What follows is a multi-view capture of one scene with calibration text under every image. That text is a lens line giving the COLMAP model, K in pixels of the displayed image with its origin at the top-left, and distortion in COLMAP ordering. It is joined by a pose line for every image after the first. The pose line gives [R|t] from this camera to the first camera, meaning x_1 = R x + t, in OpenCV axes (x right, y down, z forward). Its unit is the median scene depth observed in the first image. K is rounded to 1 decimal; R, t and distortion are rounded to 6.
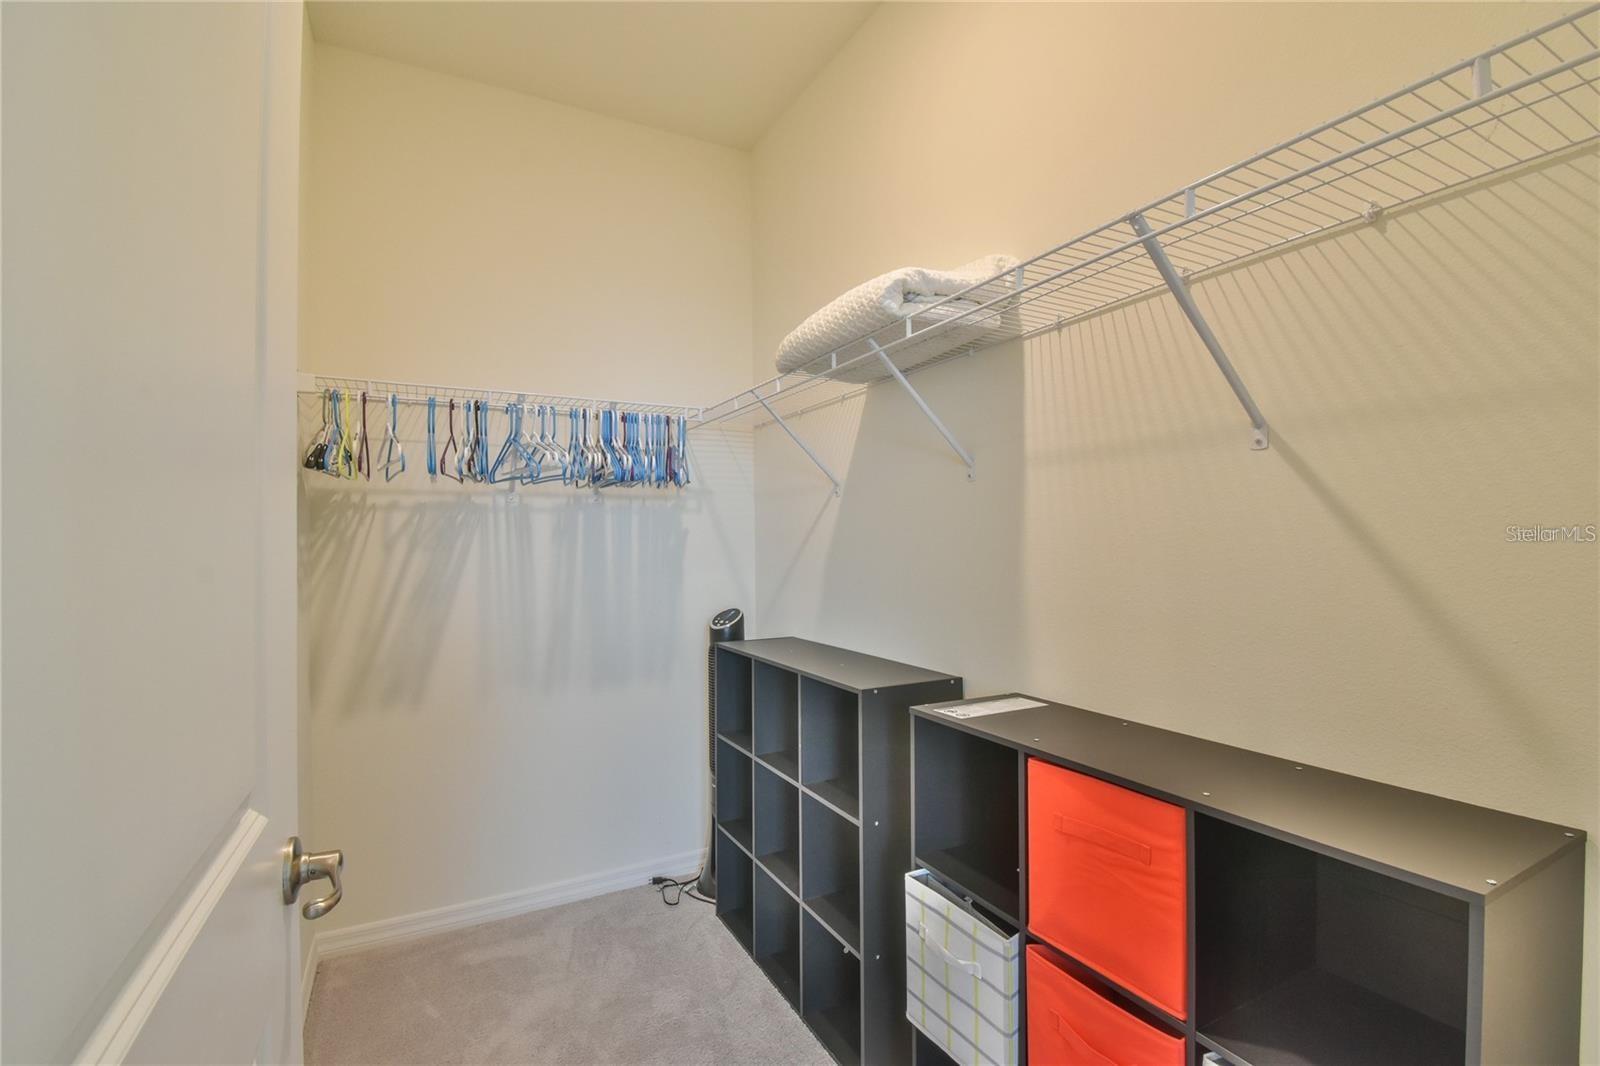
lens RADIAL K [[719.7, 0, 805.6], [0, 719.7, 536.4], [0, 0, 1]] dist [-0.004401, -0.002036]
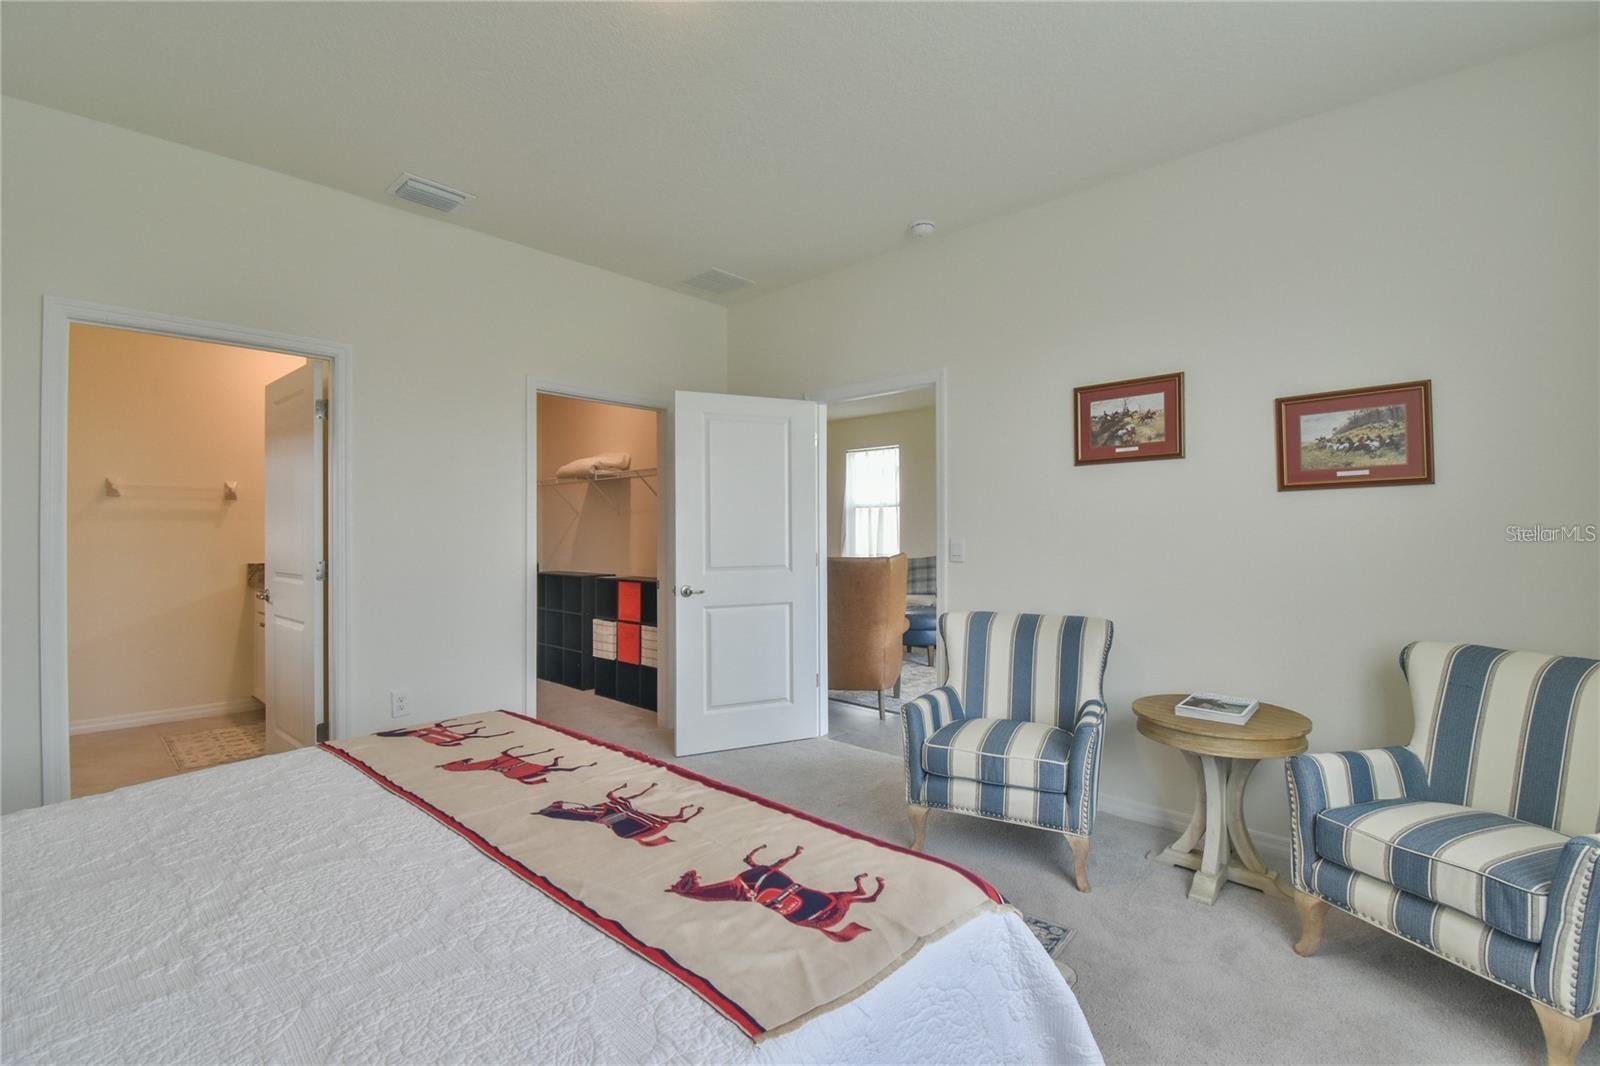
lens RADIAL K [[719.7, 0, 797.2], [0, 719.7, 532.9], [0, 0, 1]] dist [-0.004401, -0.002036]
pose [[0.946527, 0.006102, 0.322568, -0.071693], [-0.003593, 0.999959, -0.008371, 0.028061], [-0.322606, 0.006764, 0.946509, -2.868054]]
